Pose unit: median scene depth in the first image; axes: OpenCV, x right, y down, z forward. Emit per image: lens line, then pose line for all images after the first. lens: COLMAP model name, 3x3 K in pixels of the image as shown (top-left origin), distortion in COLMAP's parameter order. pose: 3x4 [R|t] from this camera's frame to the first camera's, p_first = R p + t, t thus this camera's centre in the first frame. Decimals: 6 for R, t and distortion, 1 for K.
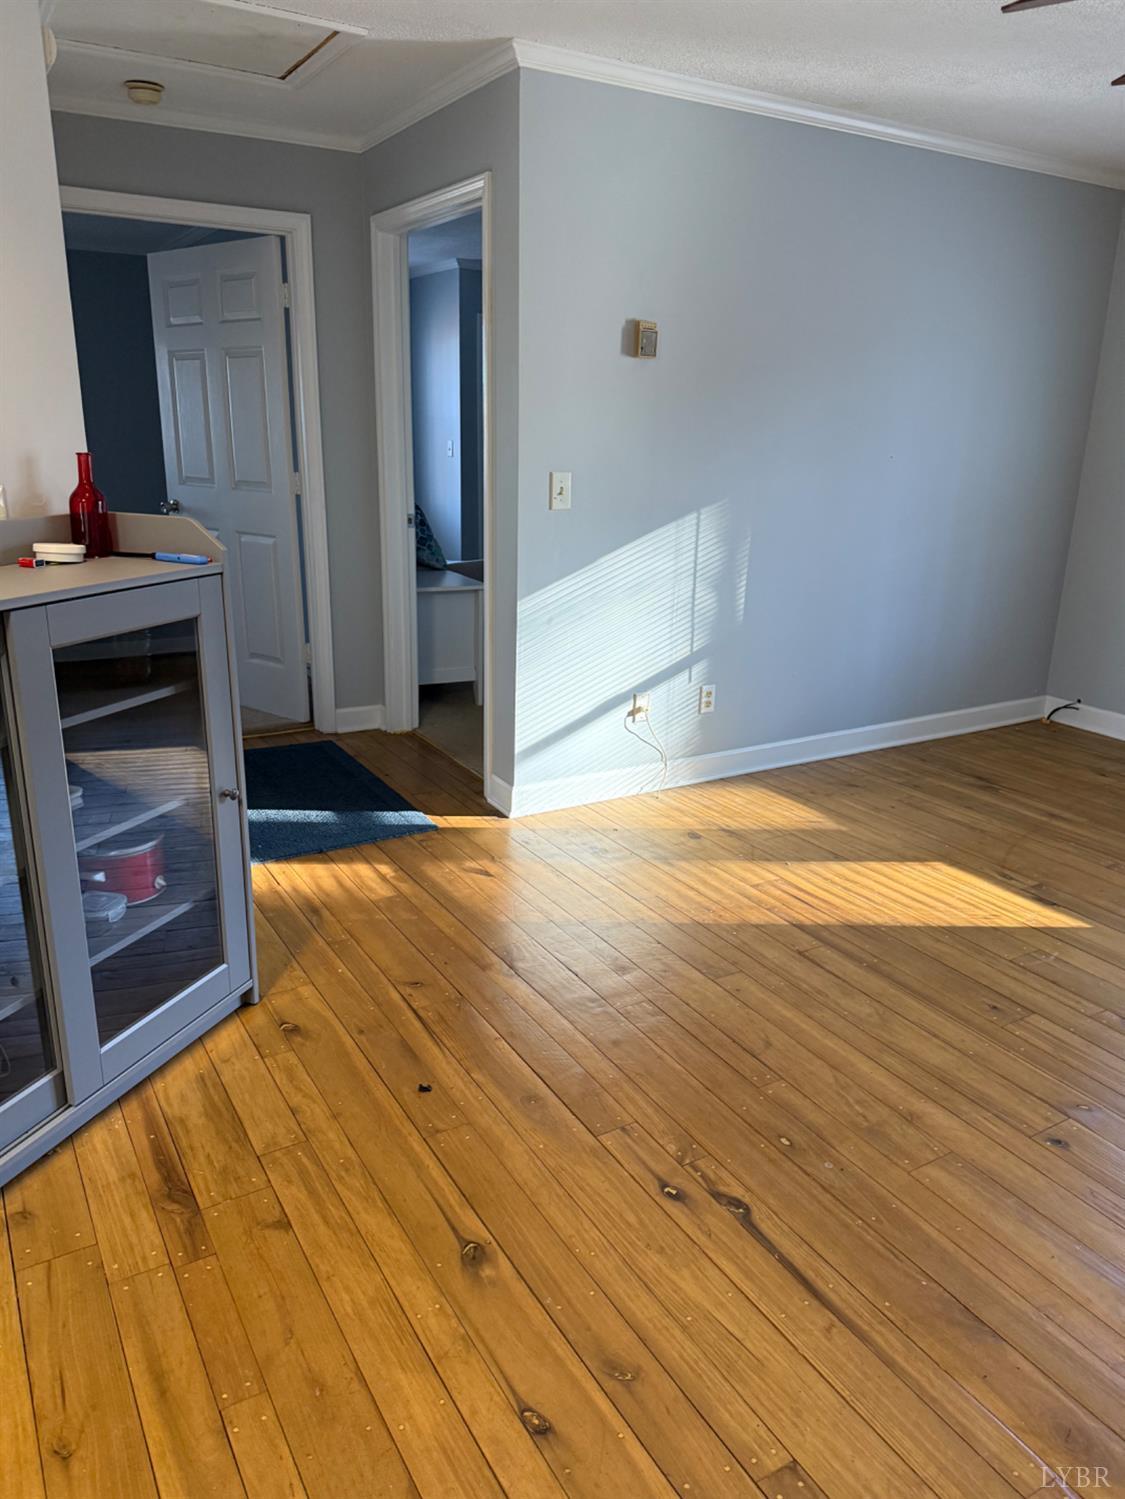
lens RADIAL K [[1064.4, 0, 552.6], [0, 1064.4, 753.4], [0, 0, 1]] dist [0.053245, -0.056482]
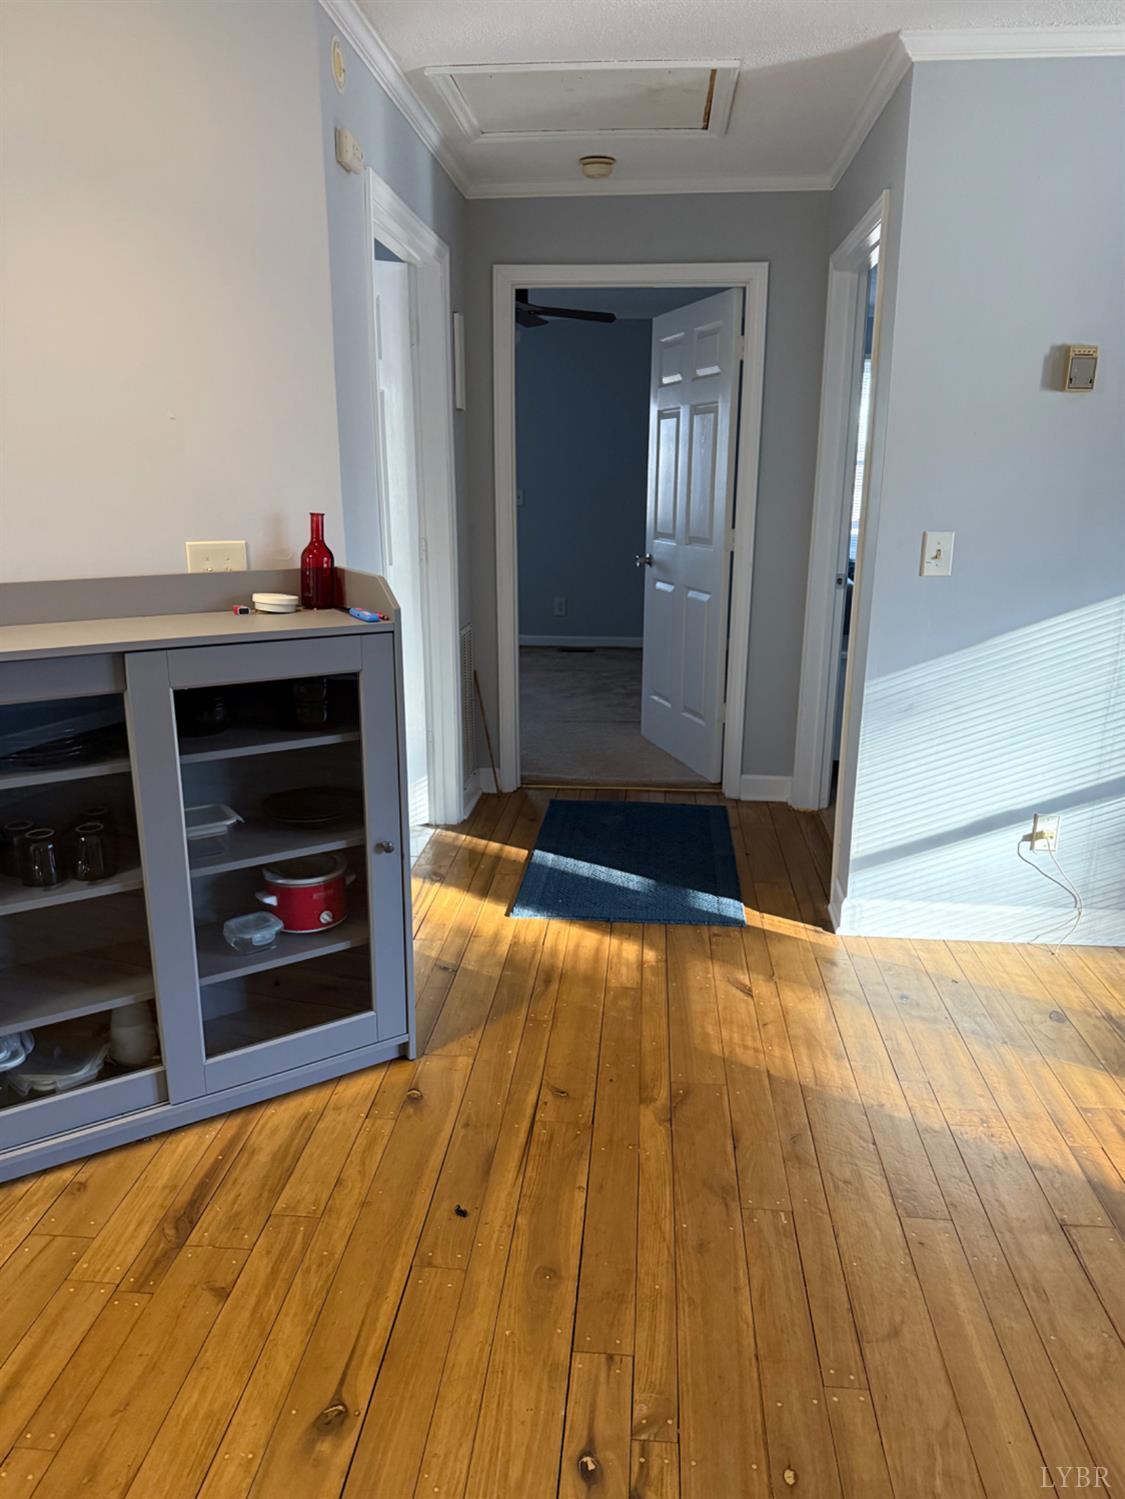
lens RADIAL K [[1064.4, 0, 555.6], [0, 1064.4, 749.7], [0, 0, 1]] dist [0.053245, -0.056482]
pose [[0.813441, 0.136827, -0.565325, 0.314374], [-0.161407, 0.986866, 0.006608, -0.069742], [0.558804, 0.085872, 0.824842, 0.205371]]
